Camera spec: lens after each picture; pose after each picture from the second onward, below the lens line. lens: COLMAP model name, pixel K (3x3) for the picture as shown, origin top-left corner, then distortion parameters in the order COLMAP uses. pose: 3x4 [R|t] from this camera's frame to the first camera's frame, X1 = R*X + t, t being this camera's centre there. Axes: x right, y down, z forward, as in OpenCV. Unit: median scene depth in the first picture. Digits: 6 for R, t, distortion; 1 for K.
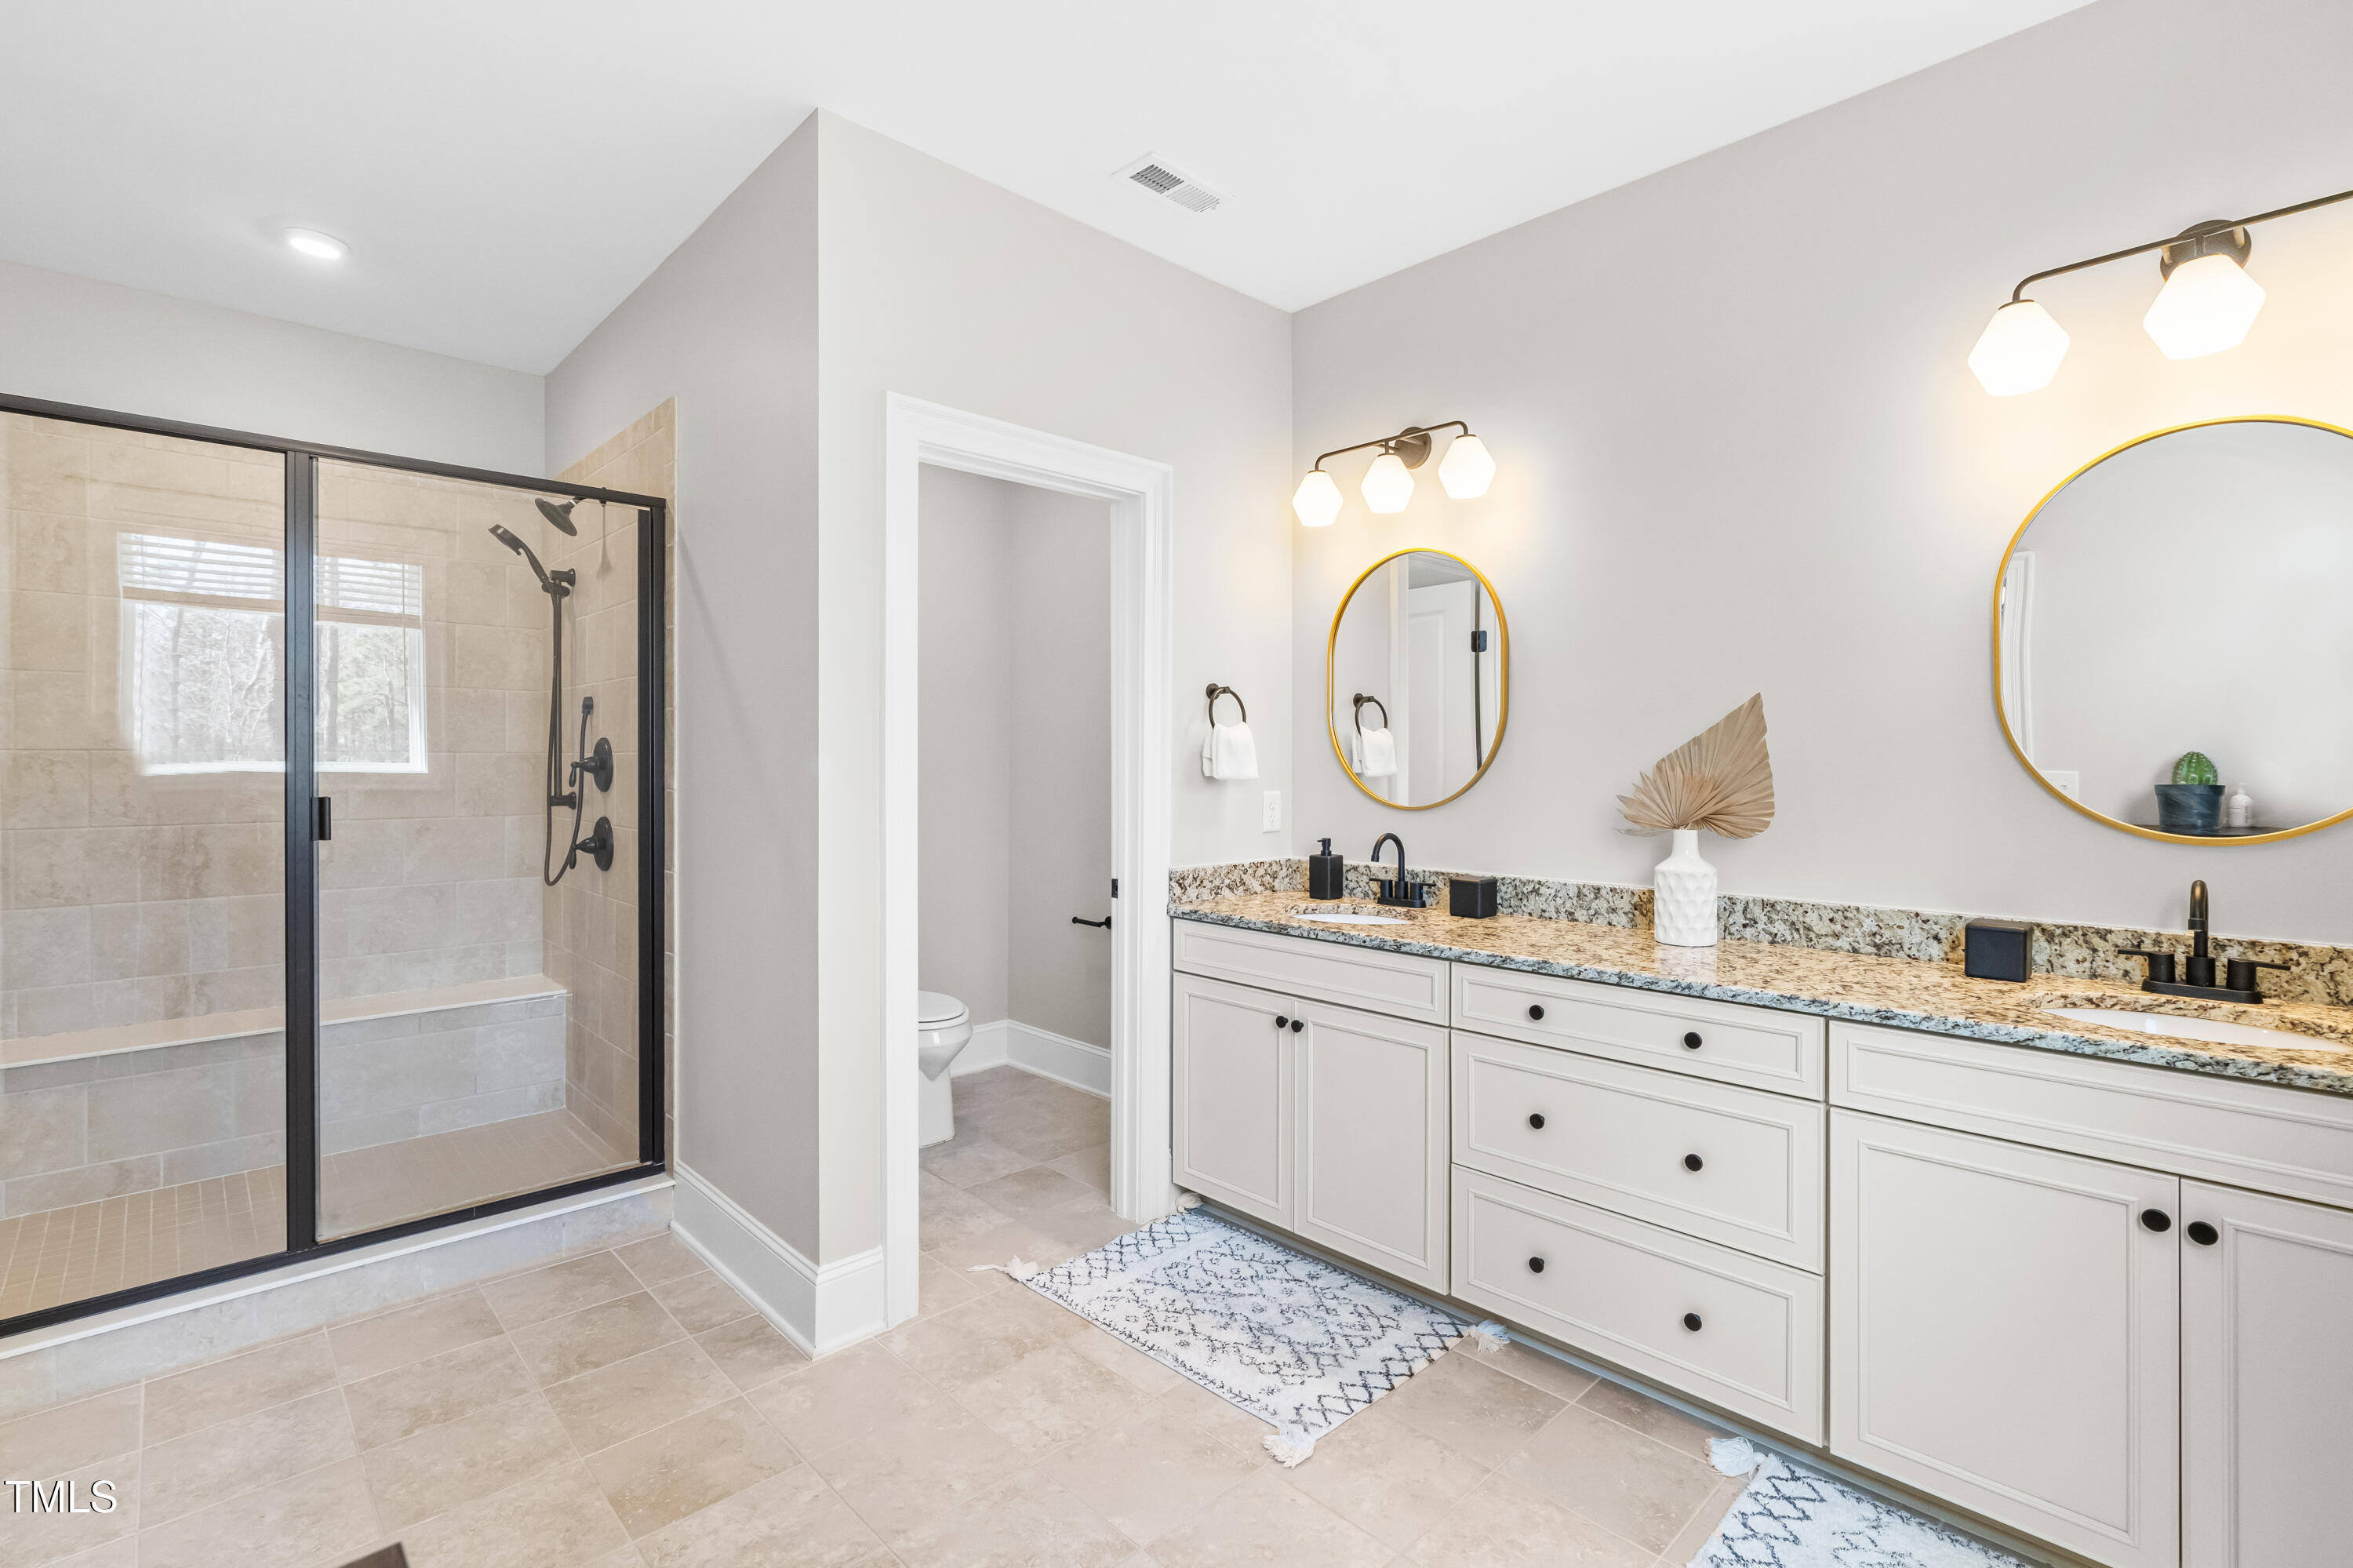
lens RADIAL K [[1077.5, 0, 1191.4], [0, 1077.5, 771.9], [0, 0, 1]] dist [-0.005728, 0.003457]
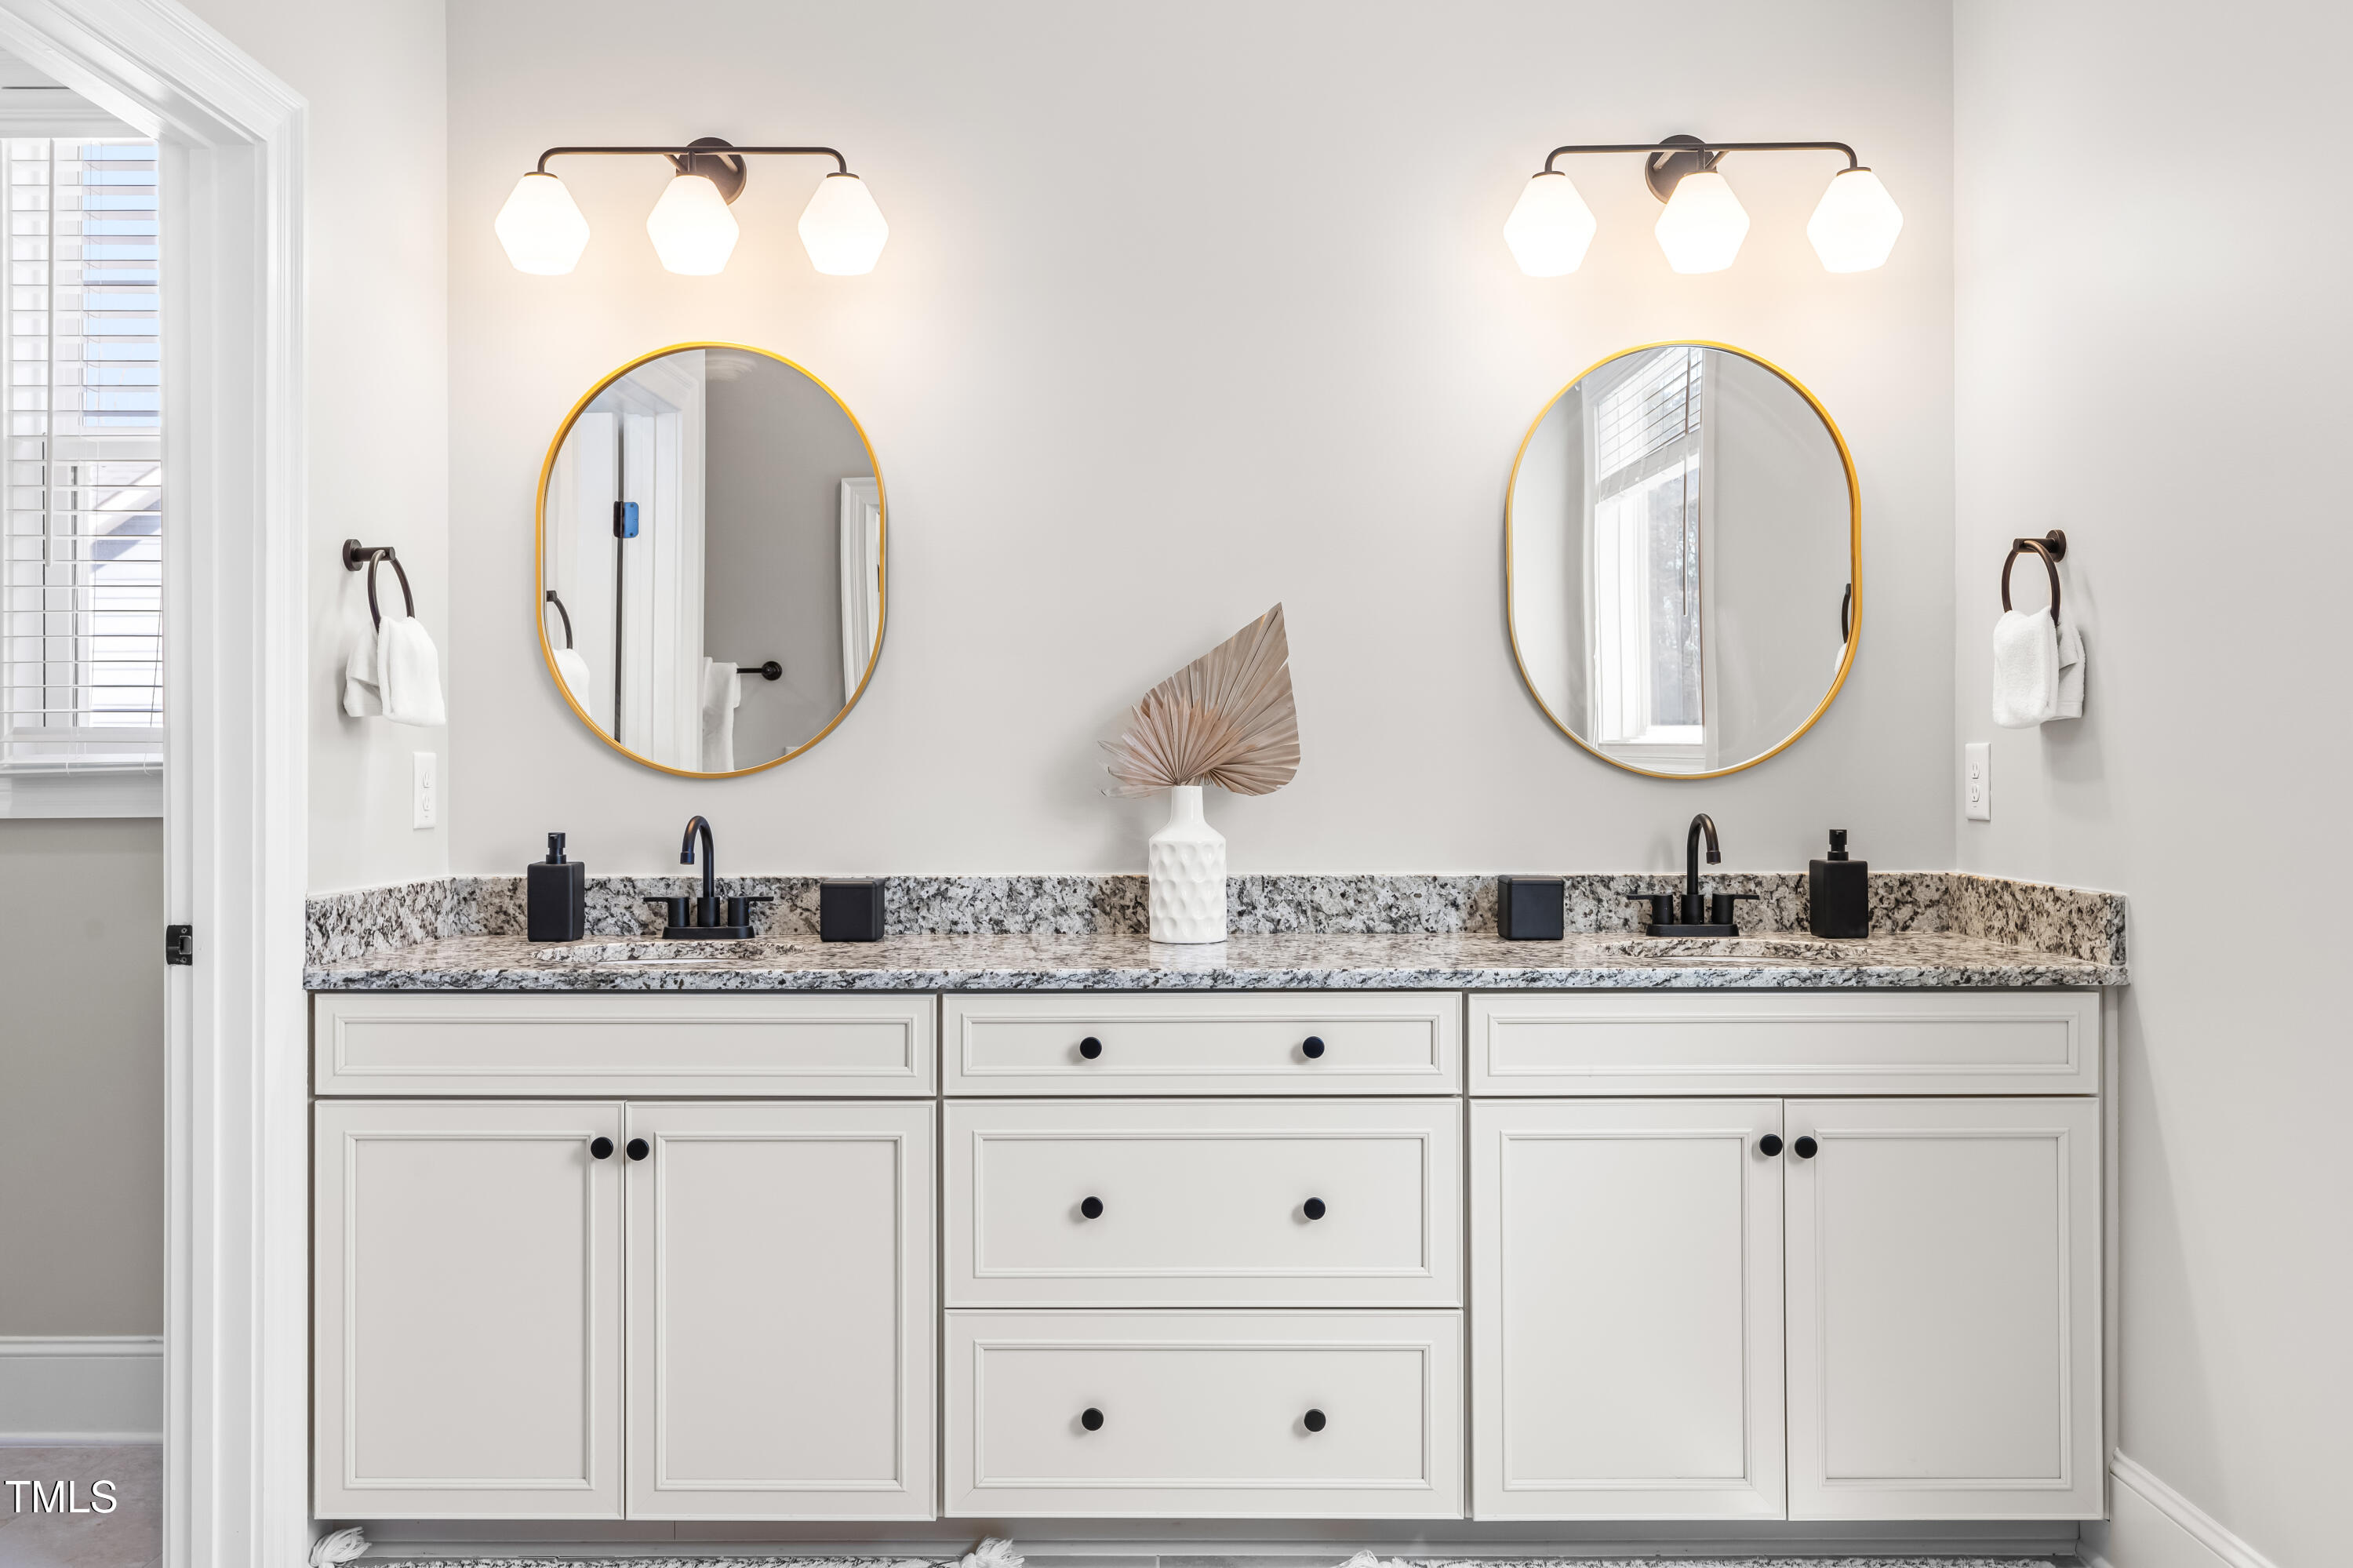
lens RADIAL K [[1865.6, 0, 1175.0], [0, 1865.6, 768.5], [0, 0, 1]] dist [0.010170, 0.007226]
pose [[0.703102, -0.004749, 0.711073, -0.458710], [0.010215, 0.999942, -0.003421, 0.047048], [-0.711015, 0.009669, 0.703110, 0.118450]]
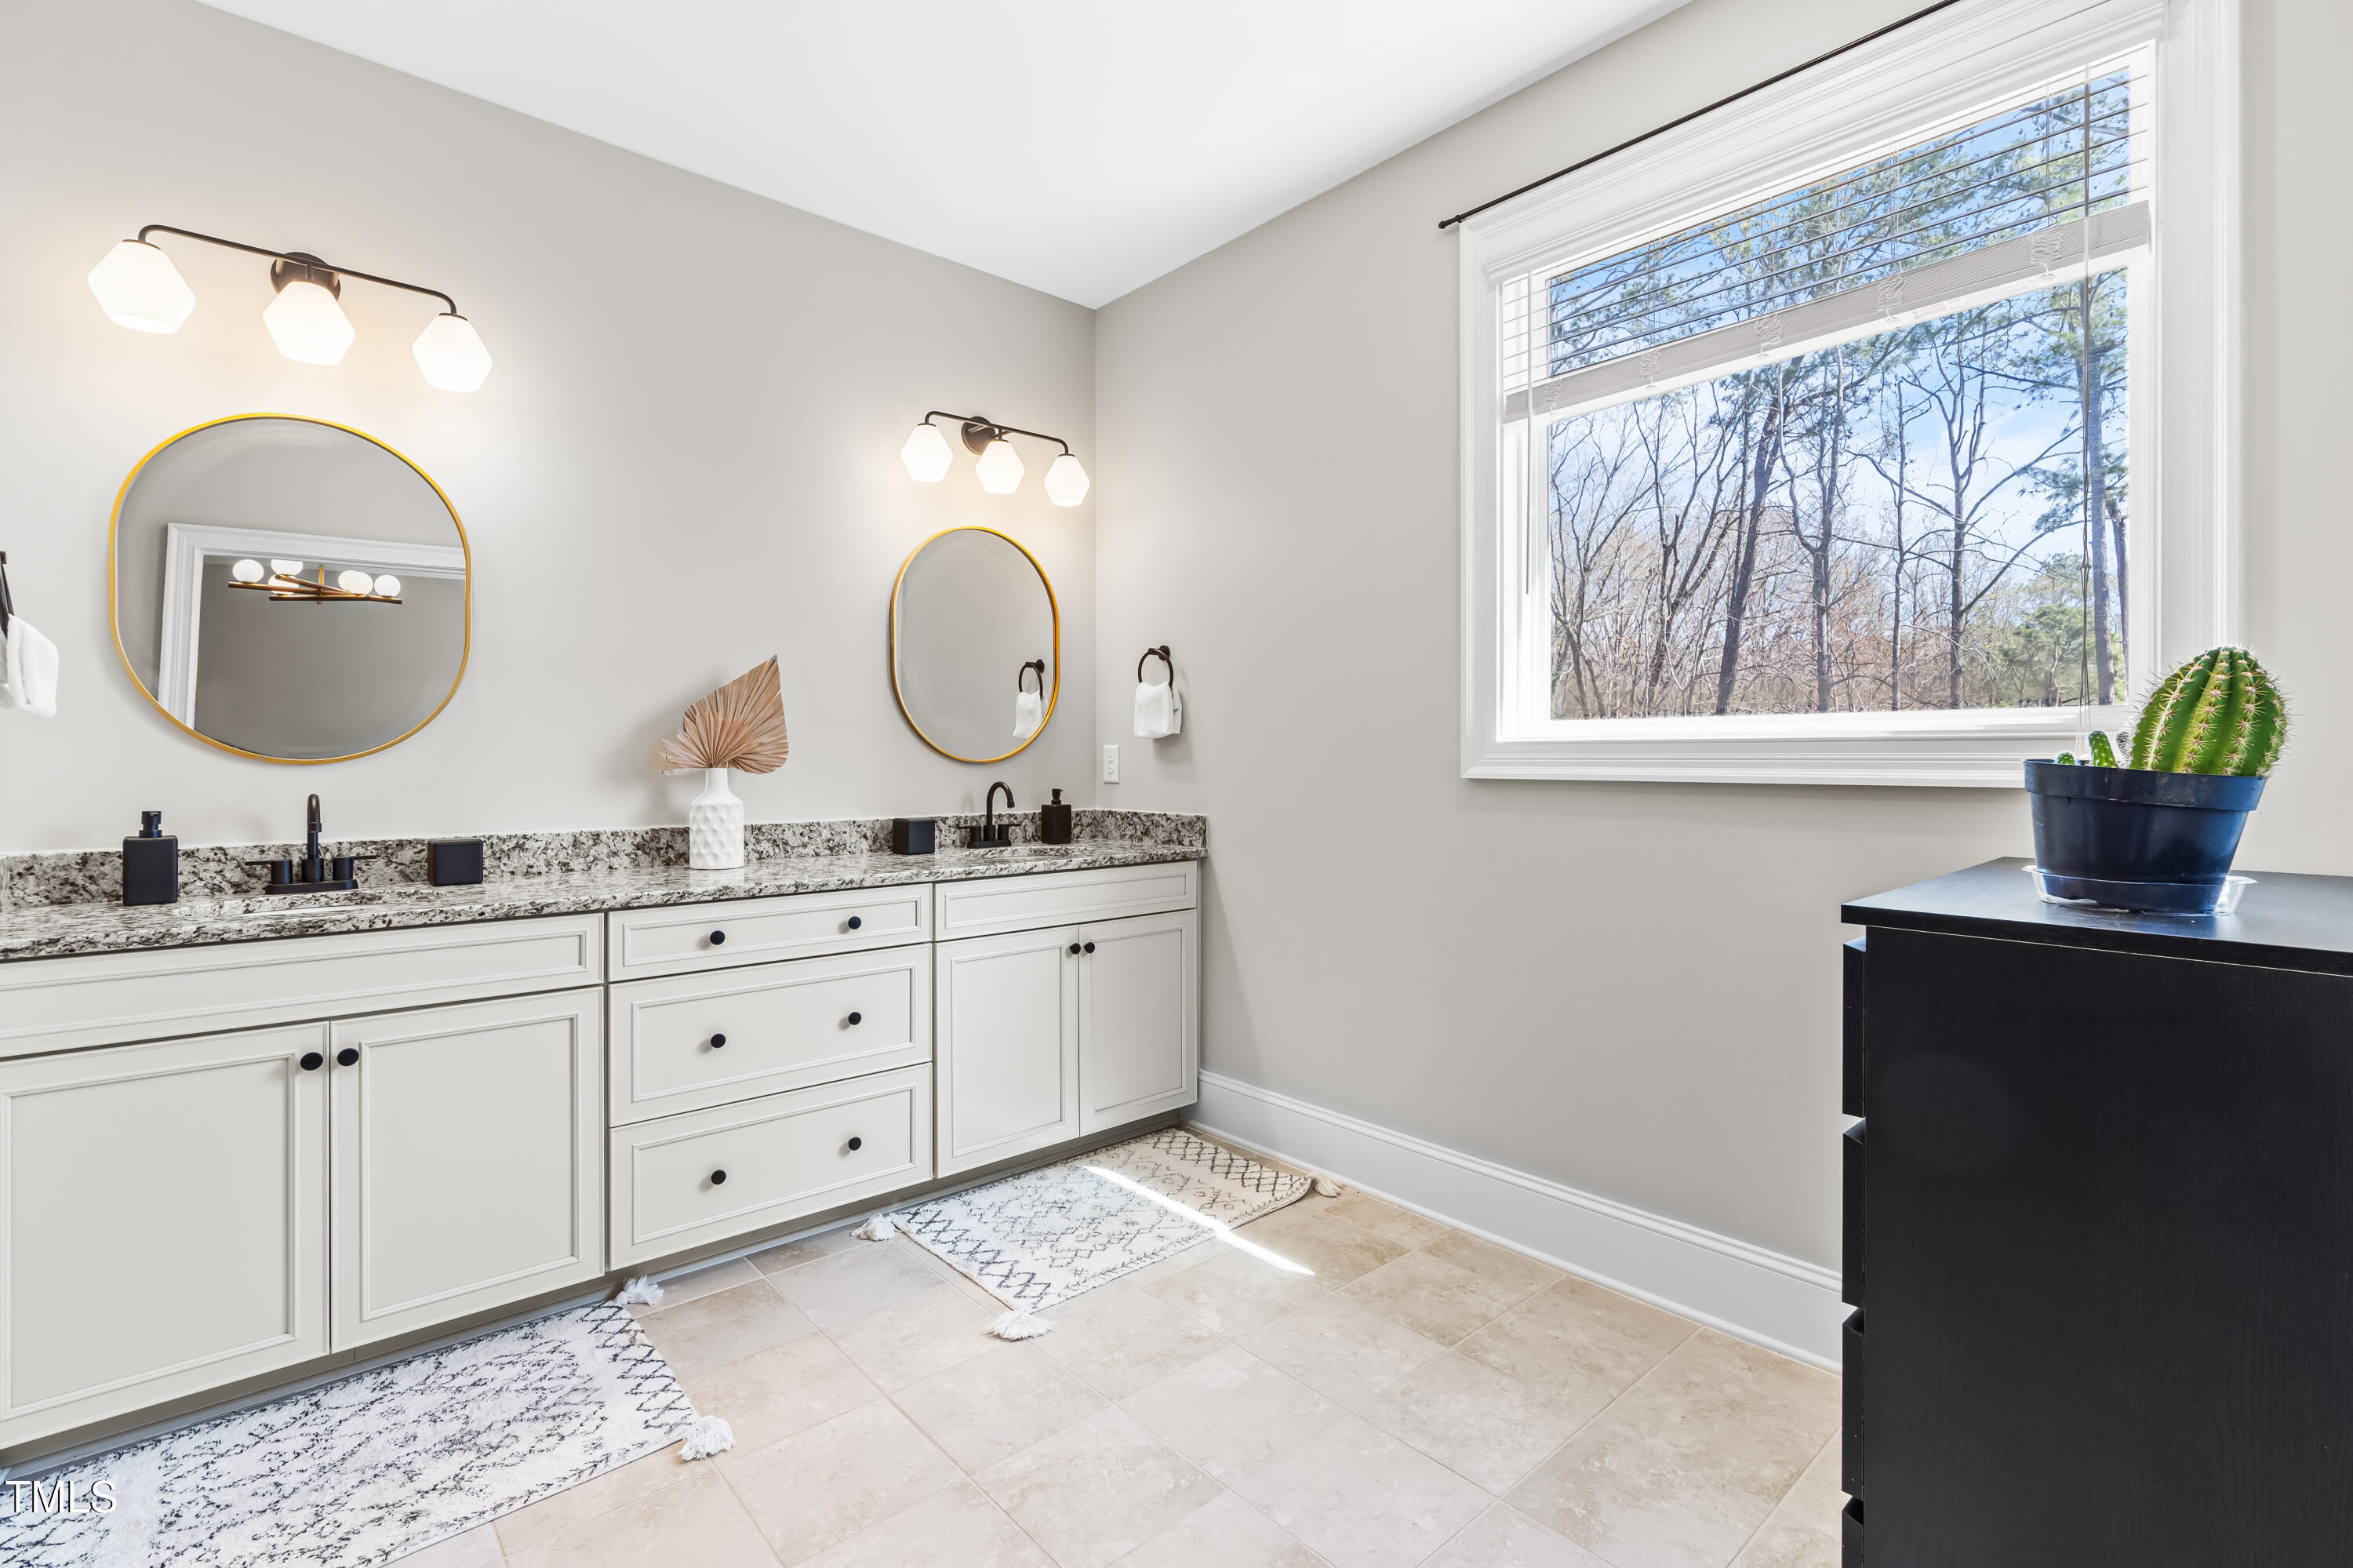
lens RADIAL K [[1077.5, 0, 1182.6], [0, 1077.5, 764.3], [0, 0, 1]] dist [-0.005728, 0.003457]
pose [[0.045244, -0.007985, 0.998944, -0.672426], [0.010458, 0.999917, 0.007519, 0.047160], [-0.998921, 0.010107, 0.045323, 0.467963]]
